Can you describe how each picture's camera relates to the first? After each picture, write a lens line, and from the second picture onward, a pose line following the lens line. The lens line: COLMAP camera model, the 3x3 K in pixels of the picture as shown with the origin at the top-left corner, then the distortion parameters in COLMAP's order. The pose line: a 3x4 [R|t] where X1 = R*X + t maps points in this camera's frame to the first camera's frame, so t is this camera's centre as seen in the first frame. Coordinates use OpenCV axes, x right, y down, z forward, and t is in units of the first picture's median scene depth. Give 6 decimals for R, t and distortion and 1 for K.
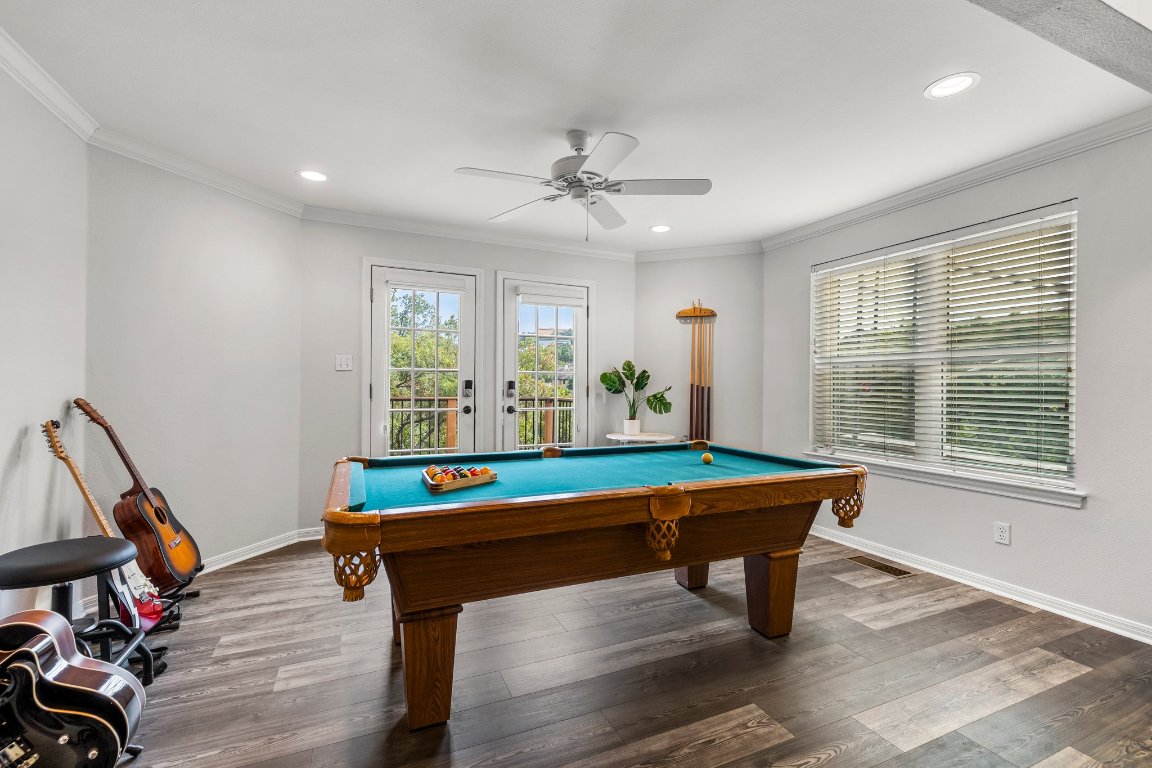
lens RADIAL K [[498.0, 0, 572.1], [0, 498.0, 389.2], [0, 0, 1]] dist [0.001112, 0.000257]
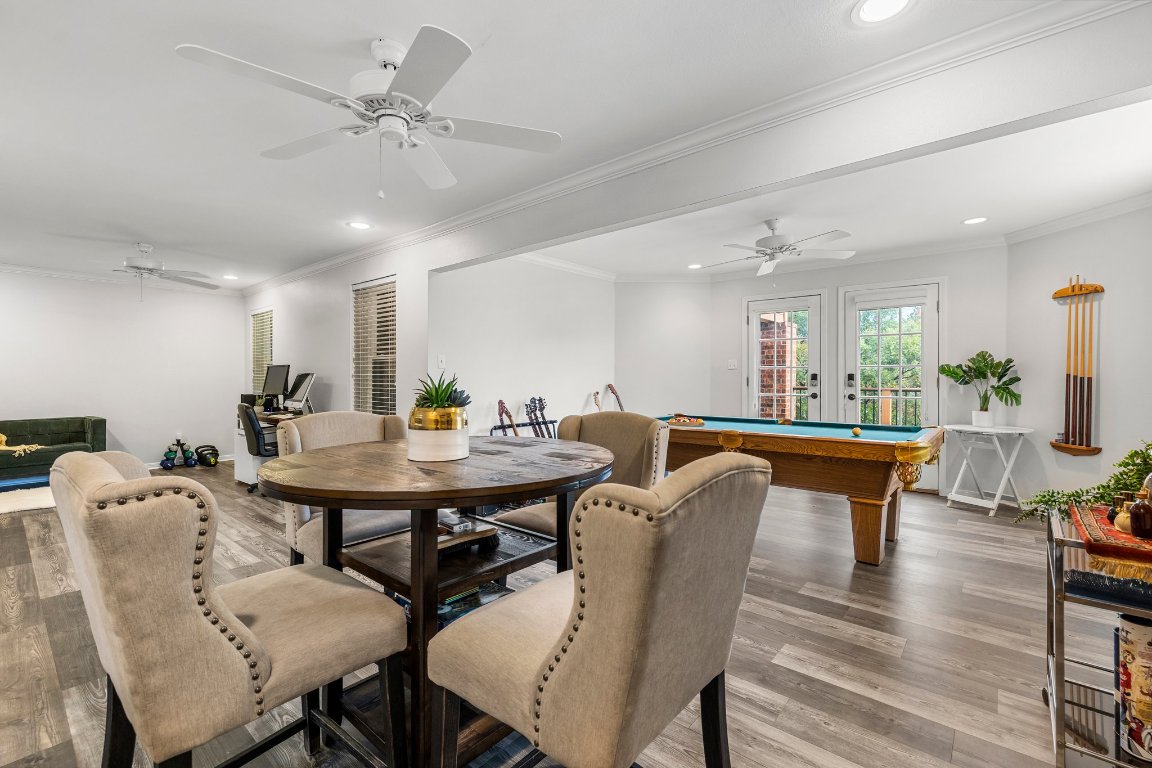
lens RADIAL K [[498.0, 0, 577.9], [0, 498.0, 386.8], [0, 0, 1]] dist [0.001112, 0.000257]
pose [[0.438496, 0.008904, -0.898689, 0.663764], [-0.001617, 0.999957, 0.009118, 0.005201], [0.898732, -0.002545, 0.438491, -0.148998]]
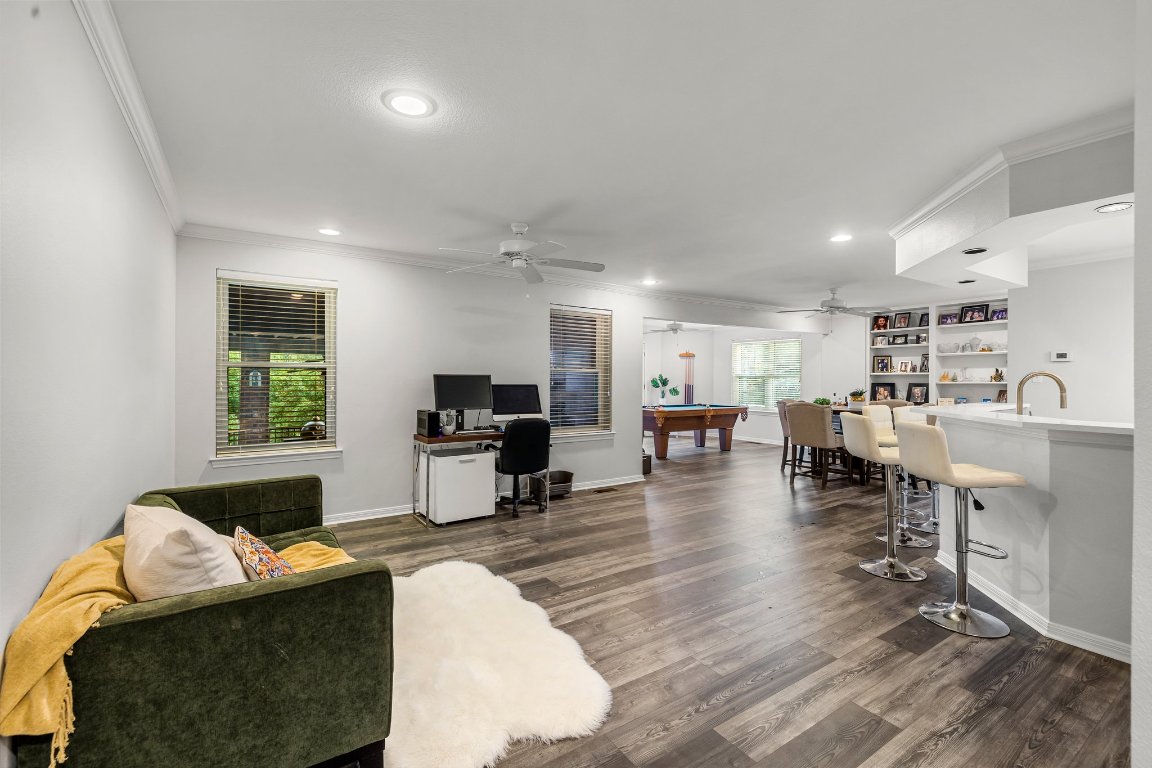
lens RADIAL K [[498.0, 0, 574.6], [0, 498.0, 382.1], [0, 0, 1]] dist [0.001112, 0.000257]
pose [[0.984434, -0.001015, 0.175750, -0.744608], [0.001869, 0.999987, -0.004694, -0.007402], [-0.175743, 0.004949, 0.984424, -1.345797]]
